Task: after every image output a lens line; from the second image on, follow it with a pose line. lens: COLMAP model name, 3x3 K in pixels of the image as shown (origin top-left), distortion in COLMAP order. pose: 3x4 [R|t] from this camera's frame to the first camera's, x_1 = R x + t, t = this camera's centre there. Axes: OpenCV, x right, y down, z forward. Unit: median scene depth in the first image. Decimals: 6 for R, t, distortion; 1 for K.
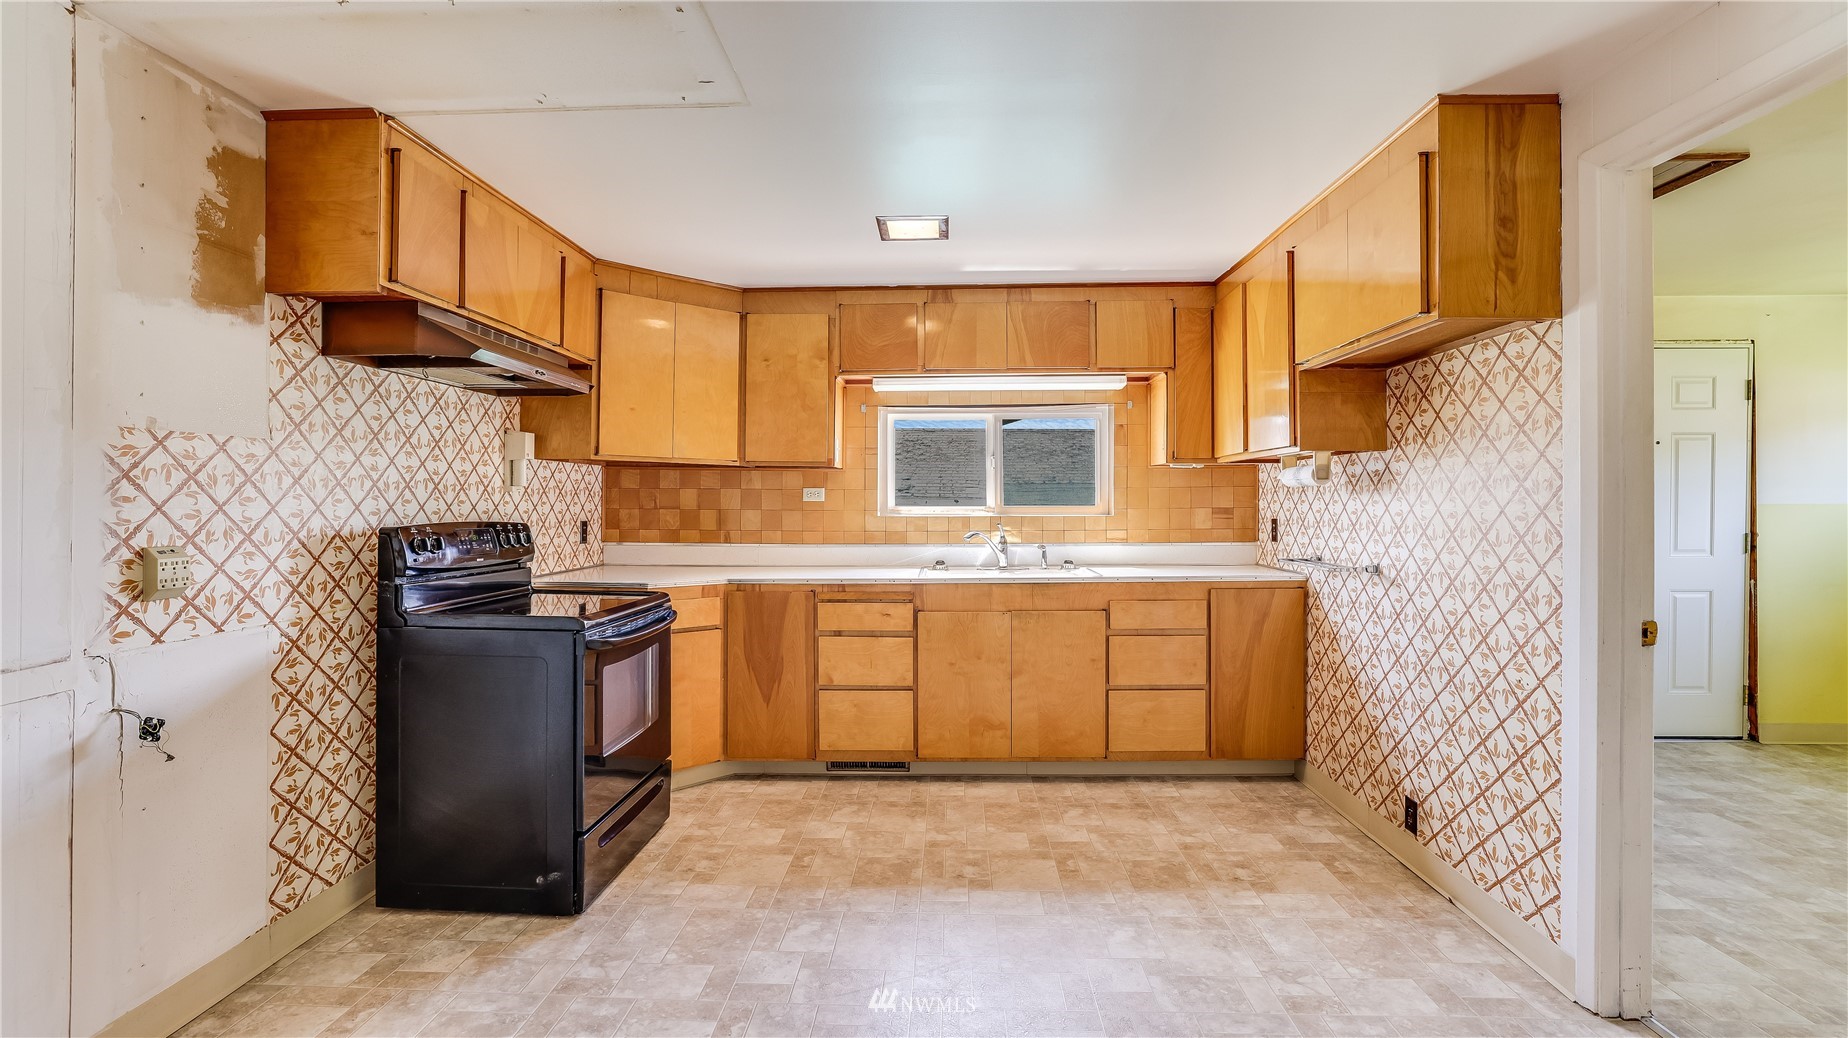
lens RADIAL K [[790.4, 0, 924.2], [0, 790.4, 501.2], [0, 0, 1]] dist [-0.051104, 0.021950]
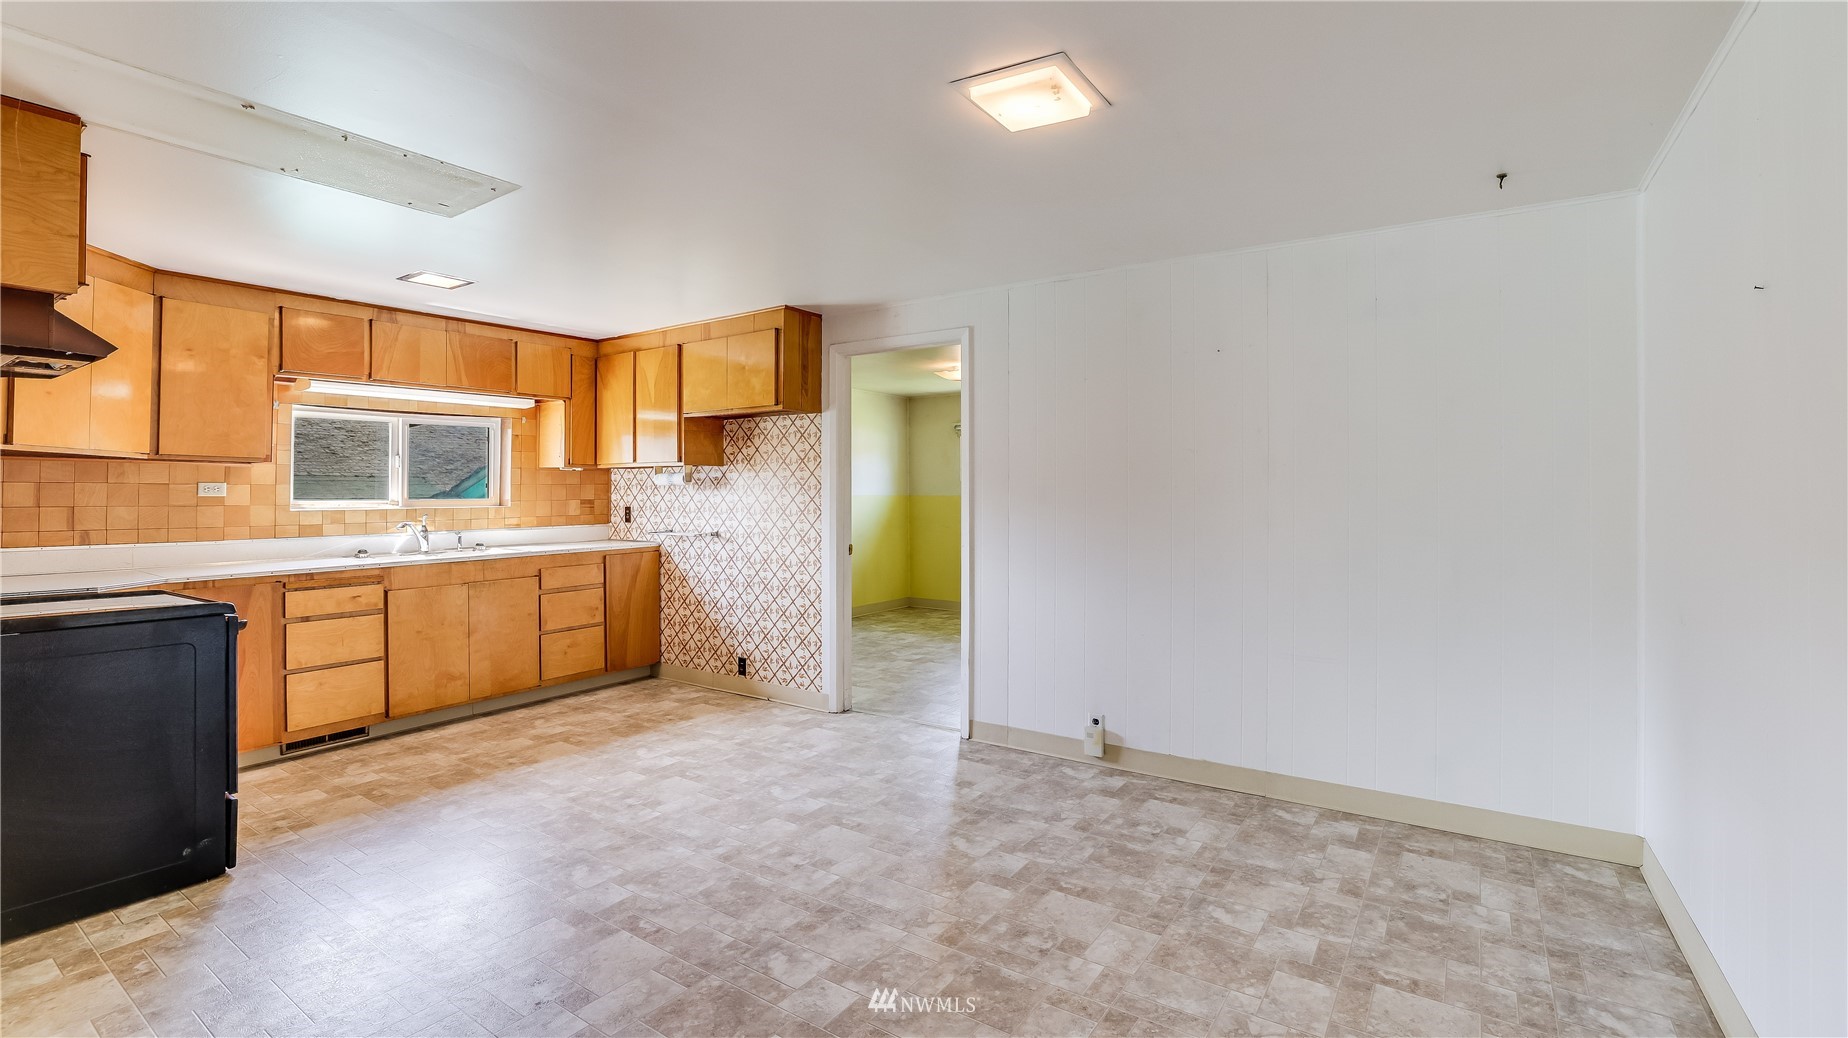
lens RADIAL K [[790.4, 0, 924.2], [0, 790.4, 501.2], [0, 0, 1]] dist [-0.051104, 0.021950]
pose [[0.532418, -0.009607, 0.846427, -0.551072], [0.001826, 0.999946, 0.010201, -0.002328], [-0.846480, -0.003885, 0.532407, -0.274706]]
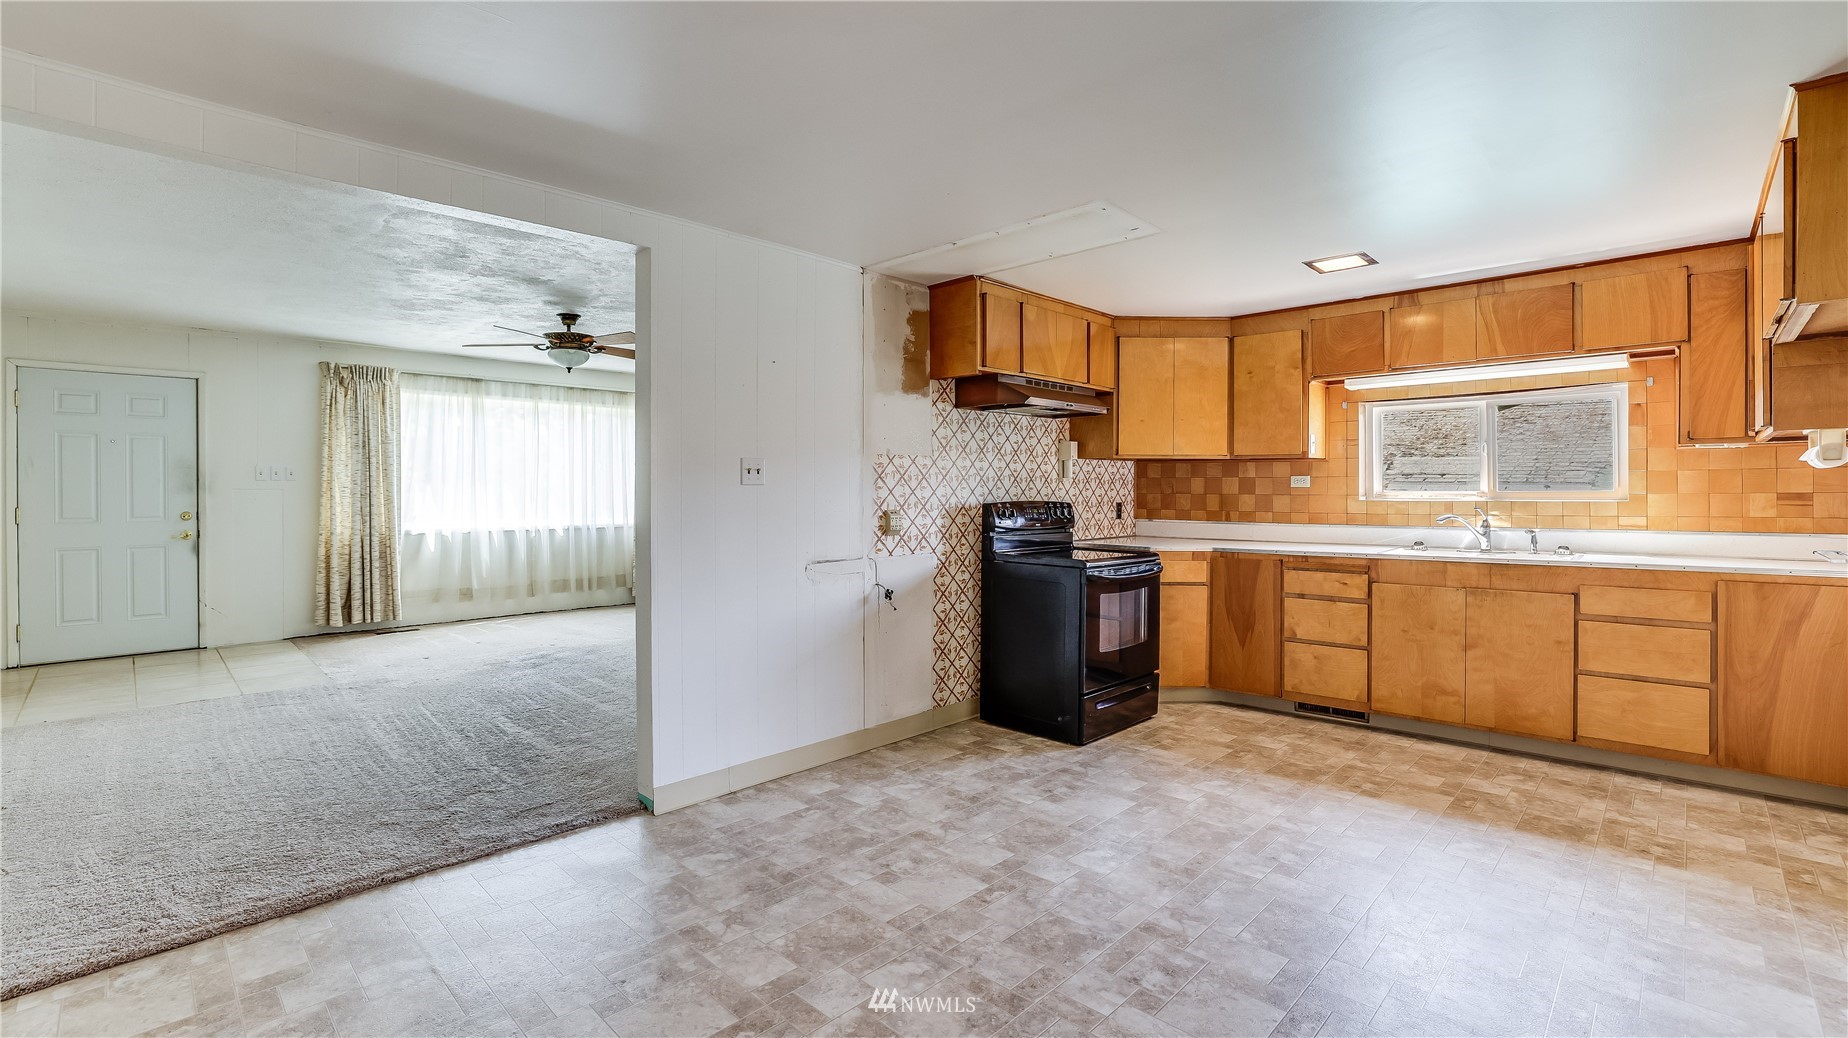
lens RADIAL K [[805.4, 0, 924.4], [0, 805.4, 494.8], [0, 0, 1]] dist [-0.052598, 0.016866]
pose [[0.741213, 0.001676, -0.671268, 0.285195], [0.004173, 0.999966, 0.007104, 0.000974], [0.671257, -0.008066, 0.741181, -0.296201]]
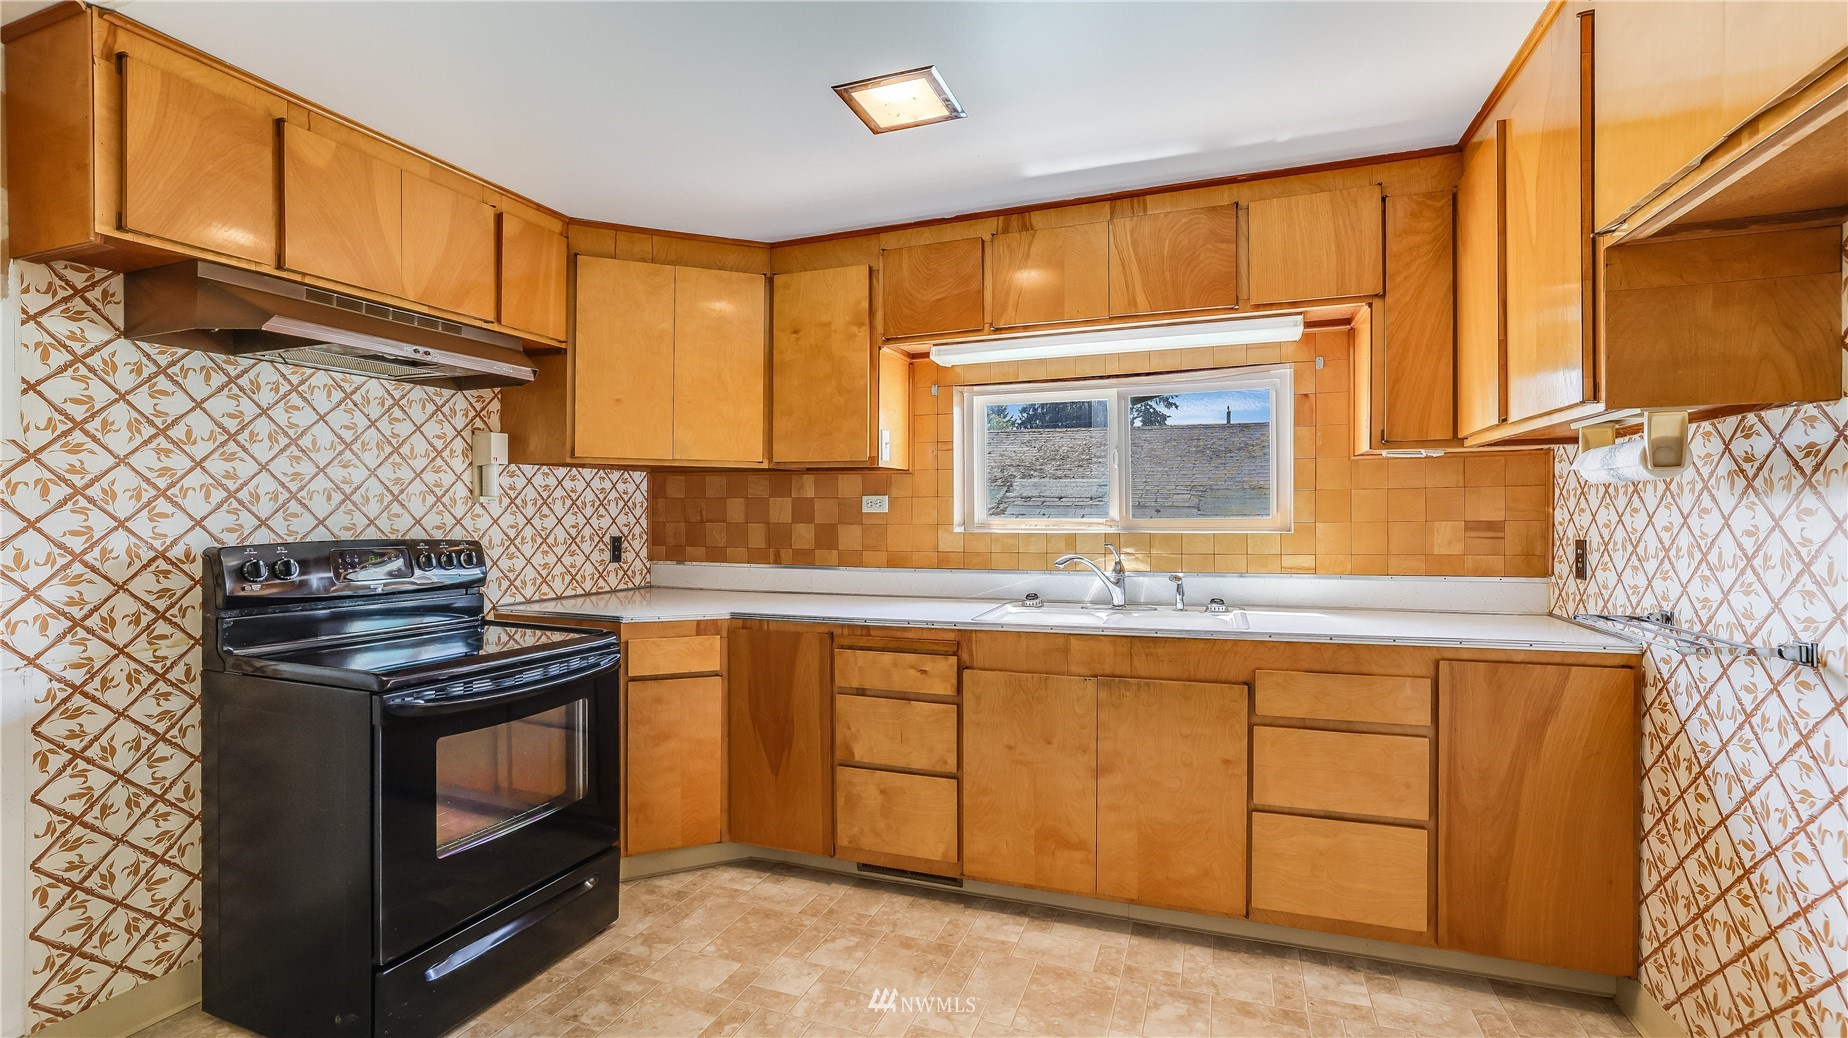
lens RADIAL K [[800.8, 0, 918.0], [0, 800.8, 521.4], [0, 0, 1]] dist [-0.048934, 0.021559]
pose [[0.945261, 0.000524, -0.326315, 0.187430], [0.003727, 0.999916, 0.012402, -0.000815], [0.326294, -0.012940, 0.945180, 0.316546]]
